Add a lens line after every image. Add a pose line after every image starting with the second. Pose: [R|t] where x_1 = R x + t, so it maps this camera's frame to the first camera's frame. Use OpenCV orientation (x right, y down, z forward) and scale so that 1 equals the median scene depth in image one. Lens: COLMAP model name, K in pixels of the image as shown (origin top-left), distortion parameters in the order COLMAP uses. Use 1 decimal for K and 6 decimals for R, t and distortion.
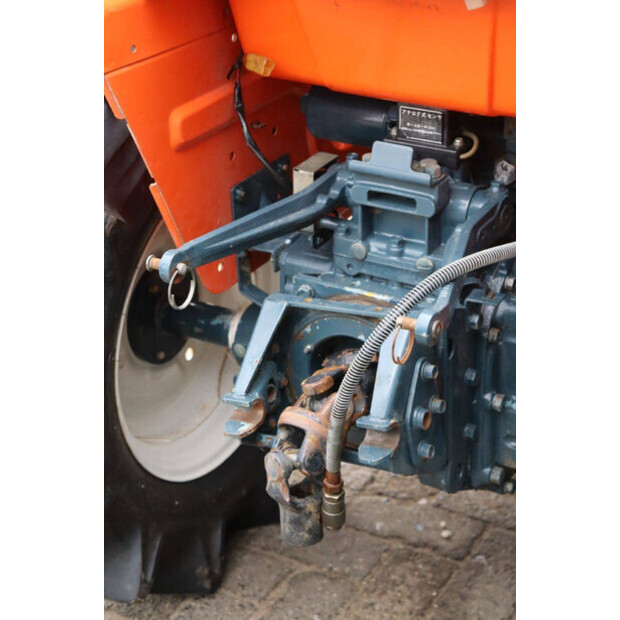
lens RADIAL K [[1308.5, 0, 310.0], [0, 1308.5, 310.0], [0, 0, 1]] dist [0.353034, 0.379653]
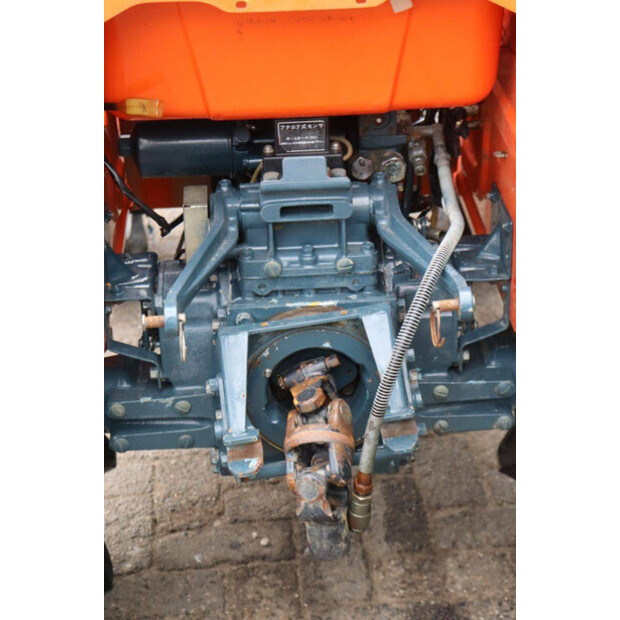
lens RADIAL K [[1308.5, 0, 310.0], [0, 1308.5, 310.0], [0, 0, 1]] dist [0.353034, 0.379653]
pose [[0.863751, -0.249902, 0.437588, -0.395397], [0.262486, 0.964384, 0.032630, -0.040393], [-0.430157, 0.086677, 0.898583, 0.077503]]
